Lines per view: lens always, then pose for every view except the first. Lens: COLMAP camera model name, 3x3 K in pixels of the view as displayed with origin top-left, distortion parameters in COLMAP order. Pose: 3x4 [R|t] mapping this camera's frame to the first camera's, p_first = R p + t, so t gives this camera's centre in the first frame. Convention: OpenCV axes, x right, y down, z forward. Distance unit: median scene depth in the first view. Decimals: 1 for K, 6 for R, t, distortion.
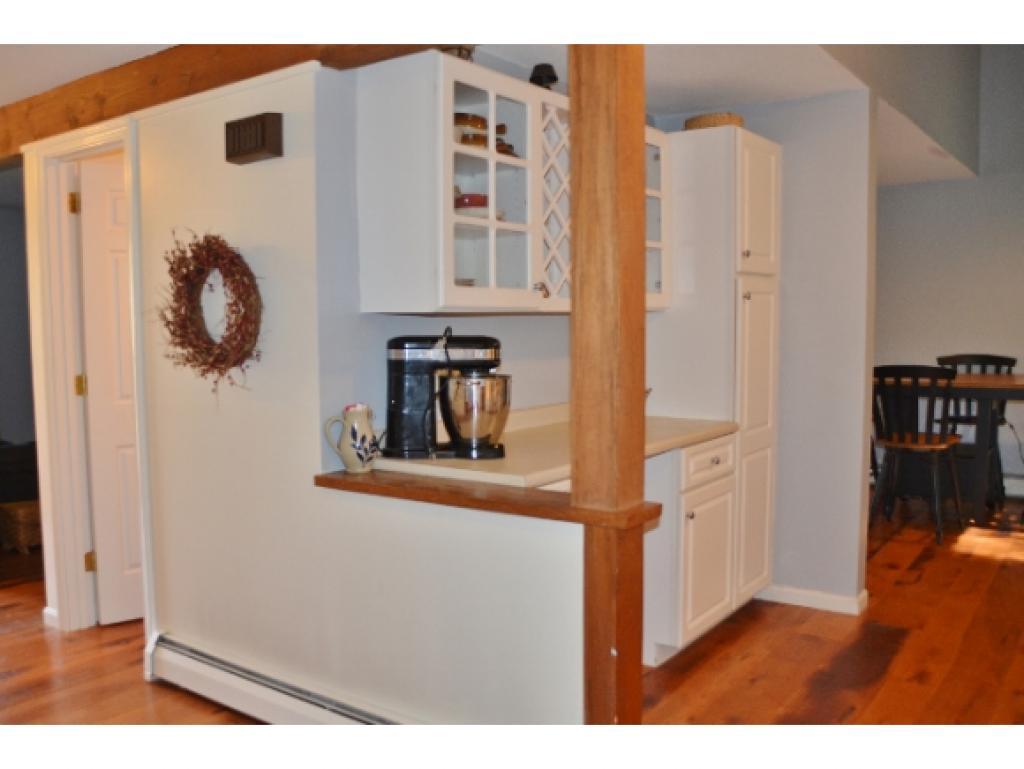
lens RADIAL K [[915.3, 0, 465.2], [0, 915.3, 386.1], [0, 0, 1]] dist [-0.154991, 0.125103]
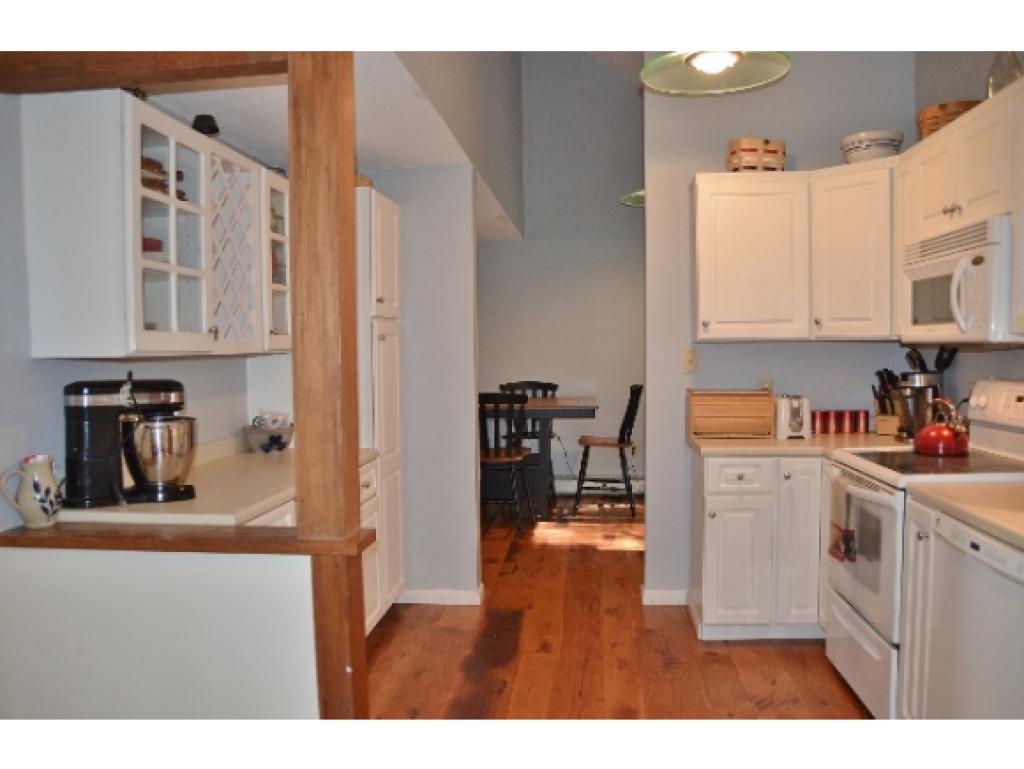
lens RADIAL K [[834.6, 0, 507.6], [0, 834.6, 399.0], [0, 0, 1]] dist [-0.172657, 0.190089]
pose [[0.854021, -0.031760, 0.519268, -0.126348], [0.041440, 0.999116, -0.007047, -0.011309], [-0.518585, 0.027537, 0.854582, 0.036300]]
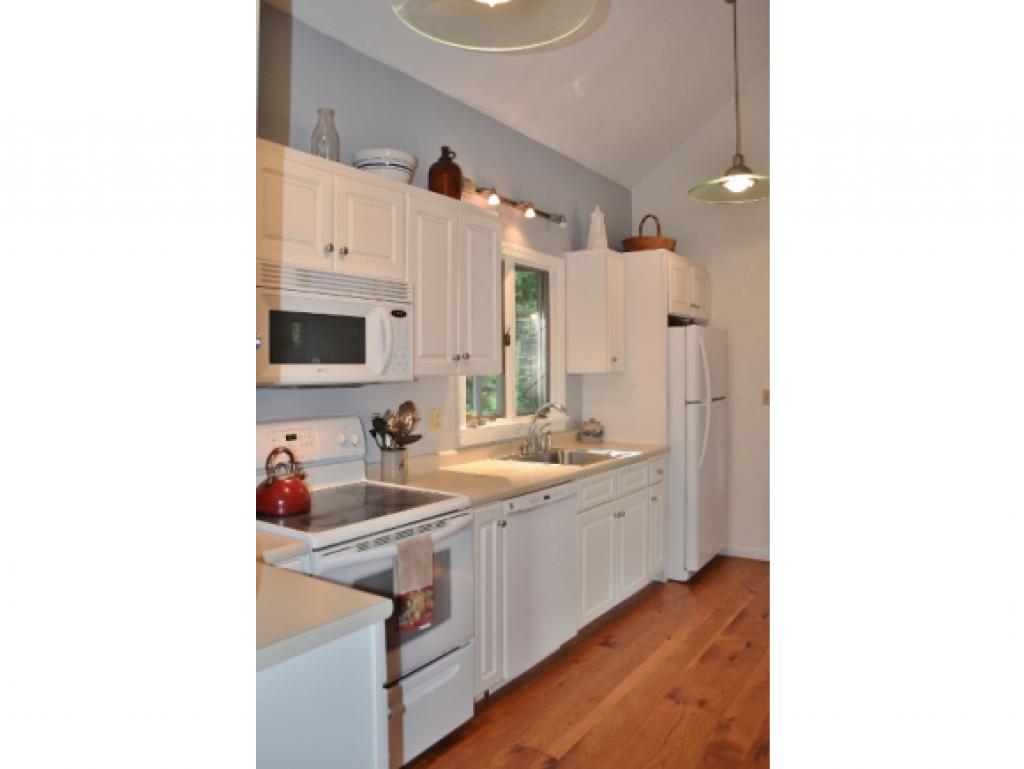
lens RADIAL K [[652.0, 0, 512.0], [0, 652.0, 384.5], [0, 0, 1]] dist [-0.088626, 0.000600]
pose [[-0.998417, 0.012084, -0.054924, 0.704607], [0.006689, 0.995225, 0.097376, -0.141753], [0.055839, 0.096854, -0.993731, 1.420948]]
